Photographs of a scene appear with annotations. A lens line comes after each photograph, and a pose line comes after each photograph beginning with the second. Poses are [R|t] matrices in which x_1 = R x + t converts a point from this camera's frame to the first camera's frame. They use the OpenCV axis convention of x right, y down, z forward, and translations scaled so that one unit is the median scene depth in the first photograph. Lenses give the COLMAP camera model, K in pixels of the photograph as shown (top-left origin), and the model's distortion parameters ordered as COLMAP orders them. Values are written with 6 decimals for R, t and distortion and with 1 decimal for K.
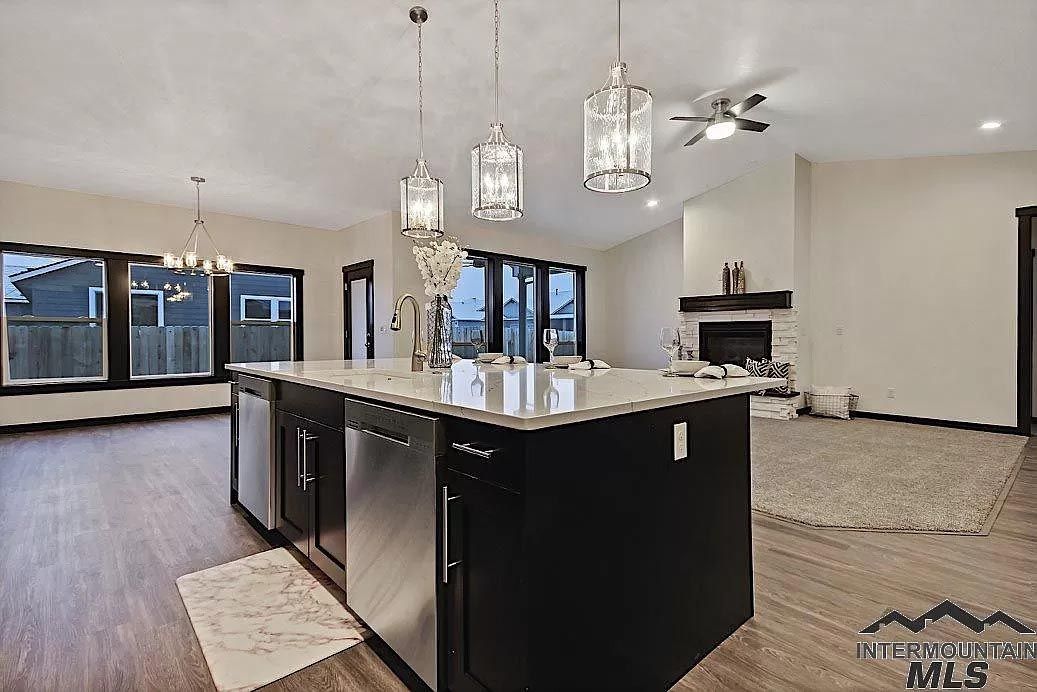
lens RADIAL K [[490.1, 0, 518.0], [0, 490.1, 341.0], [0, 0, 1]] dist [0.055368, -0.000663]
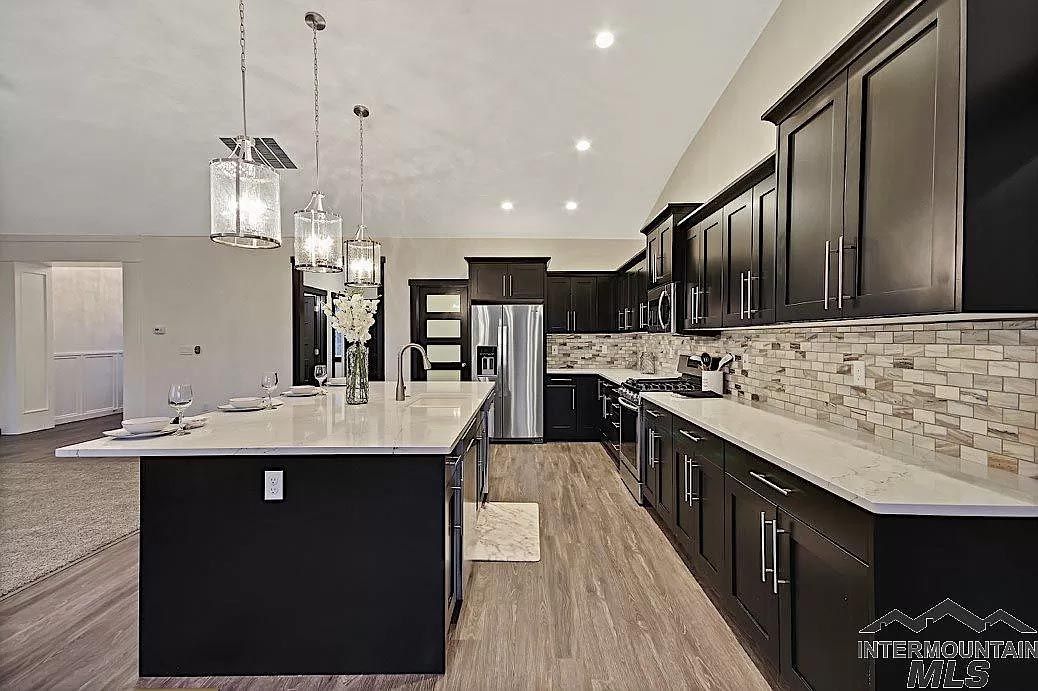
lens RADIAL K [[490.6, 0, 518.5], [0, 490.6, 340.5], [0, 0, 1]] dist [0.055368, -0.000663]
pose [[-0.735713, -0.003490, 0.677284, -0.474567], [0.011485, 0.999779, 0.017628, -0.039831], [-0.677196, 0.020748, -0.735510, 0.623505]]
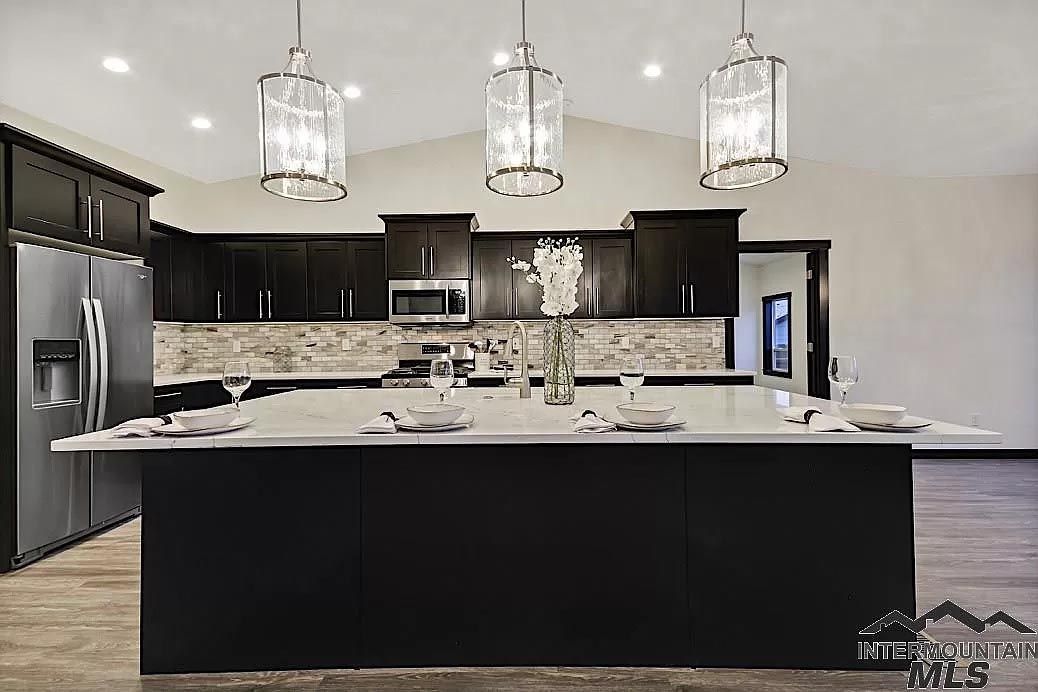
lens RADIAL K [[490.6, 0, 518.5], [0, 490.6, 341.0], [0, 0, 1]] dist [0.055368, -0.000663]
pose [[-0.678119, 0.005263, -0.734933, 0.196236], [-0.001882, 0.999959, 0.008898, -0.018589], [0.734950, 0.007416, -0.678081, 0.596928]]
